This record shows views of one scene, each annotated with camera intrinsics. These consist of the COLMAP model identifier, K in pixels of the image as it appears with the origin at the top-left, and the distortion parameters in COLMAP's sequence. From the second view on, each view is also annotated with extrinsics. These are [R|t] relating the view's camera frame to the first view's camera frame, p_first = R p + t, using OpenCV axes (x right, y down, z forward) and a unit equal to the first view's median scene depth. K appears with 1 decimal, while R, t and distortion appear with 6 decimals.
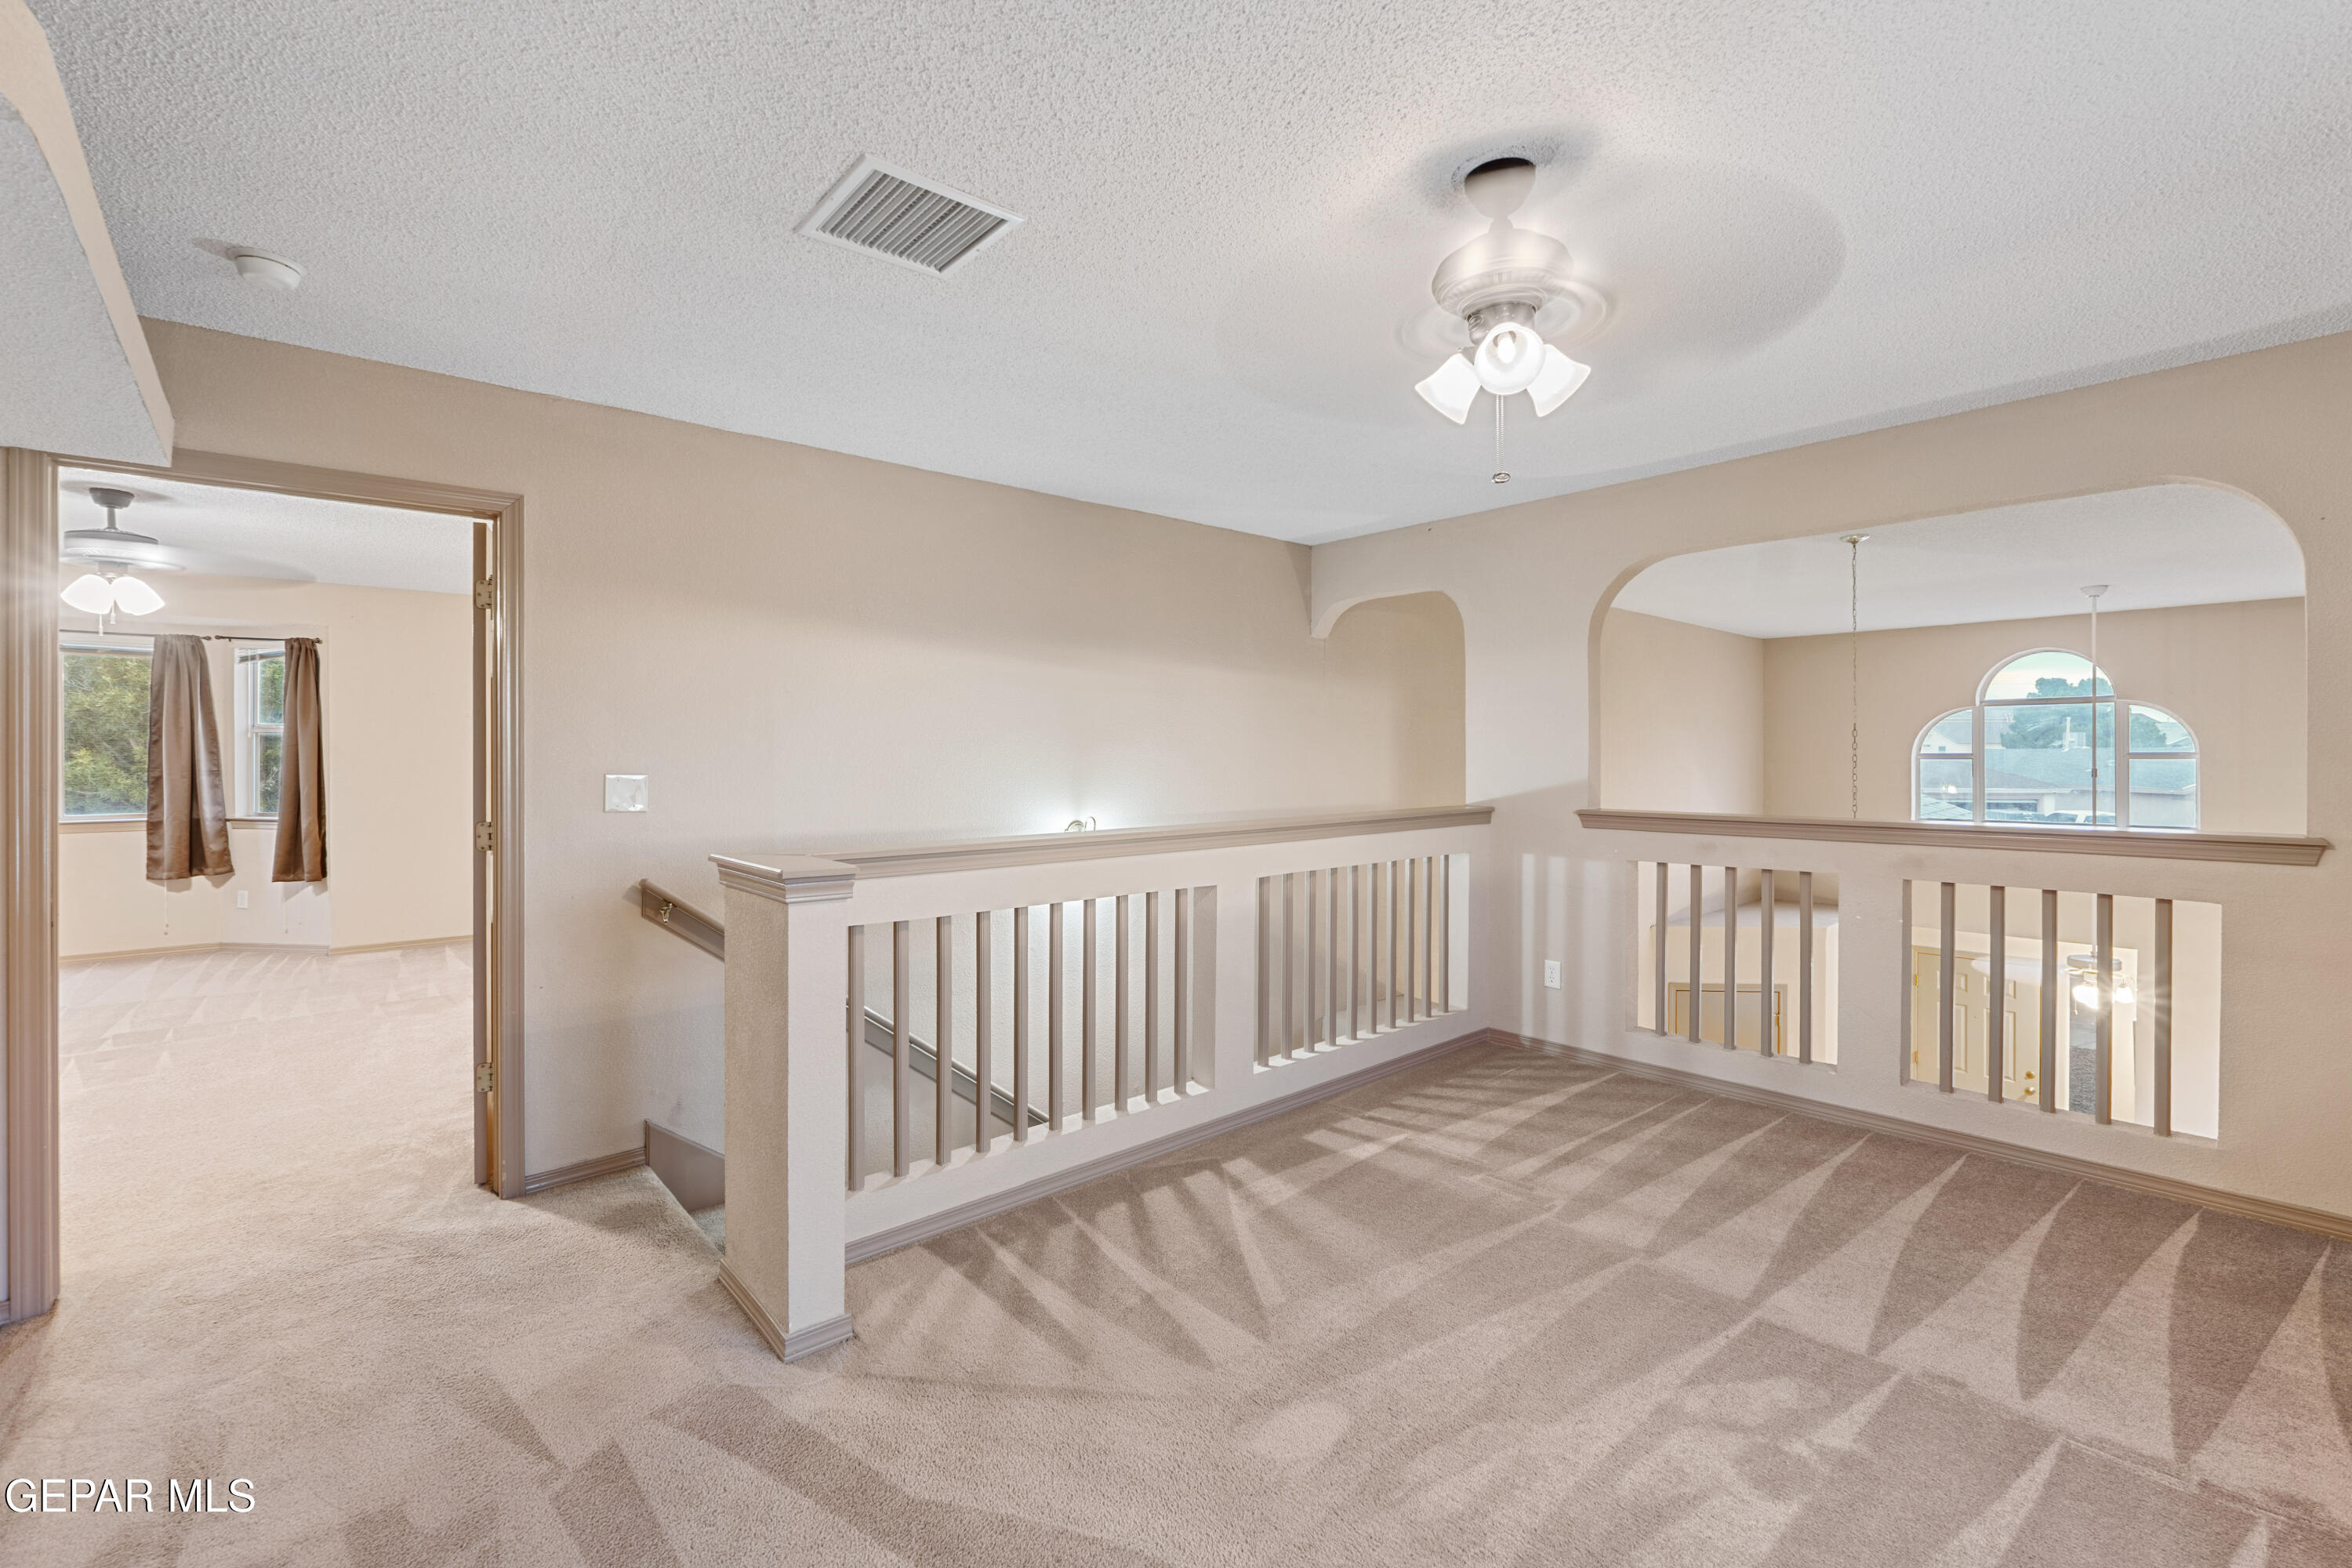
lens RADIAL K [[1007.1, 0, 1178.1], [0, 1007.1, 761.1], [0, 0, 1]] dist [-0.010162, 0.001864]
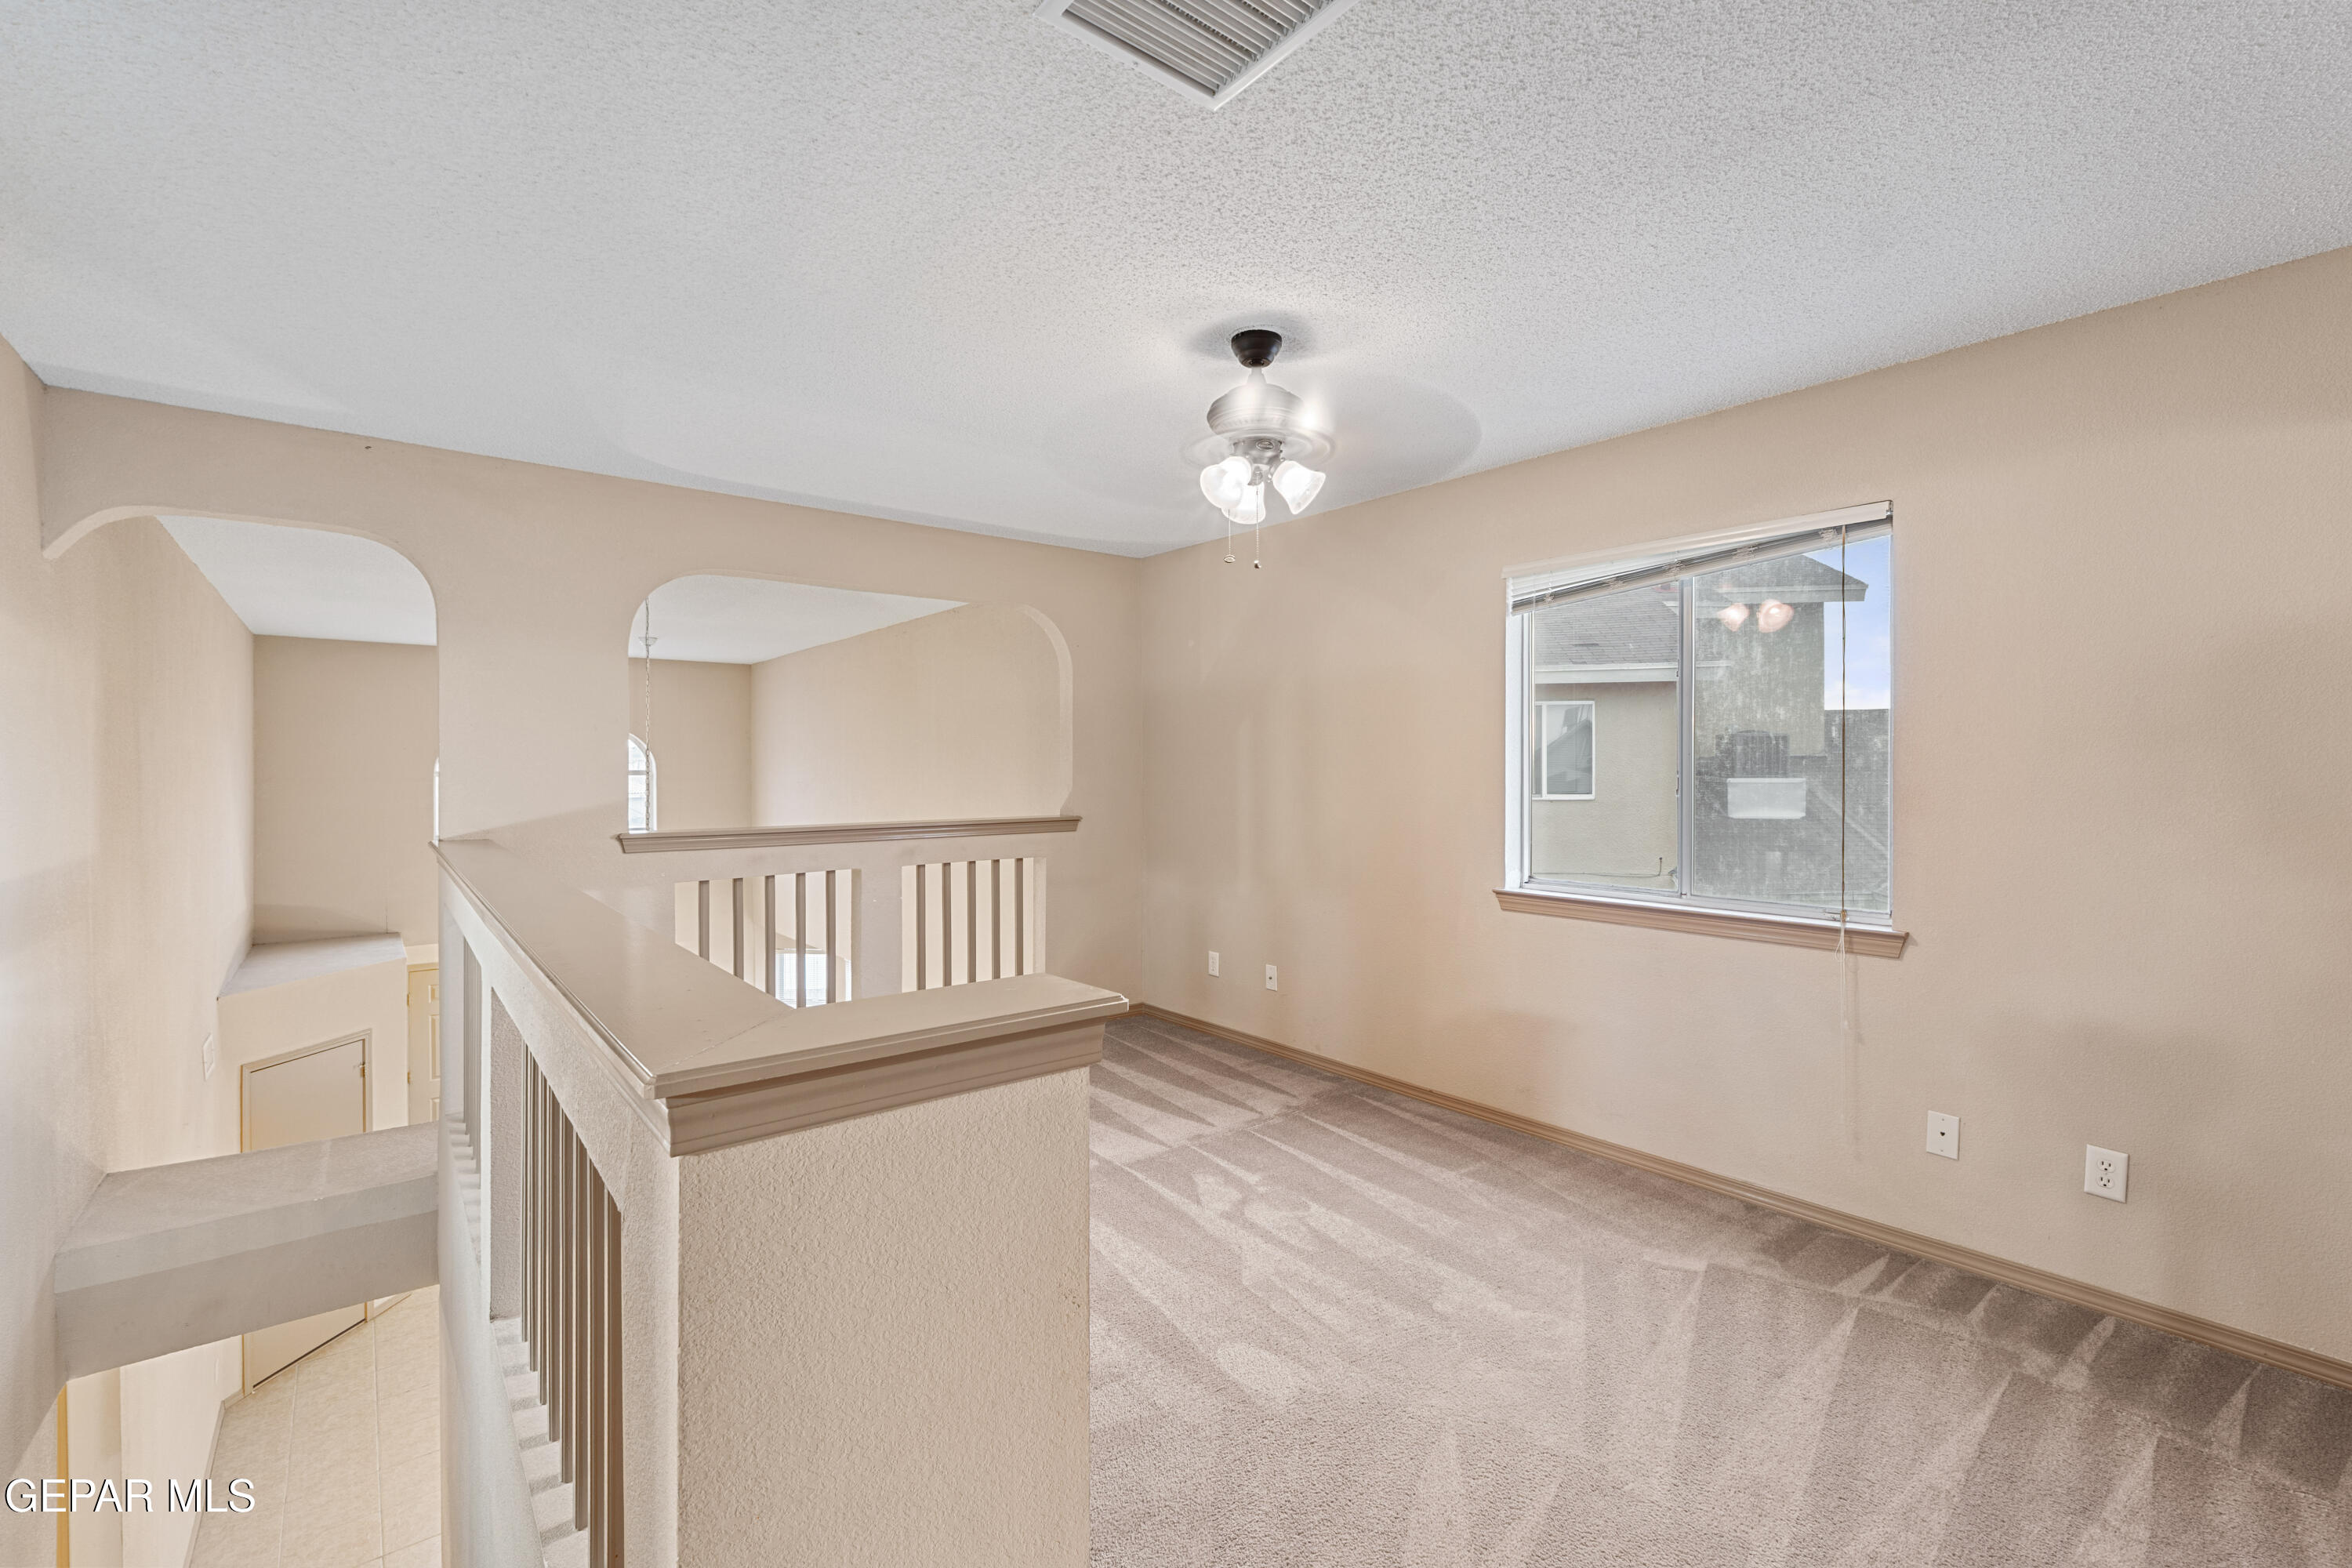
lens RADIAL K [[1007.1, 0, 1129.5], [0, 1007.1, 779.4], [0, 0, 1]] dist [-0.010162, 0.001864]
pose [[0.054462, -0.005928, 0.998498, -0.889864], [0.010234, 0.999933, 0.005379, -0.000408], [-0.998463, 0.009925, 0.054519, 0.955670]]
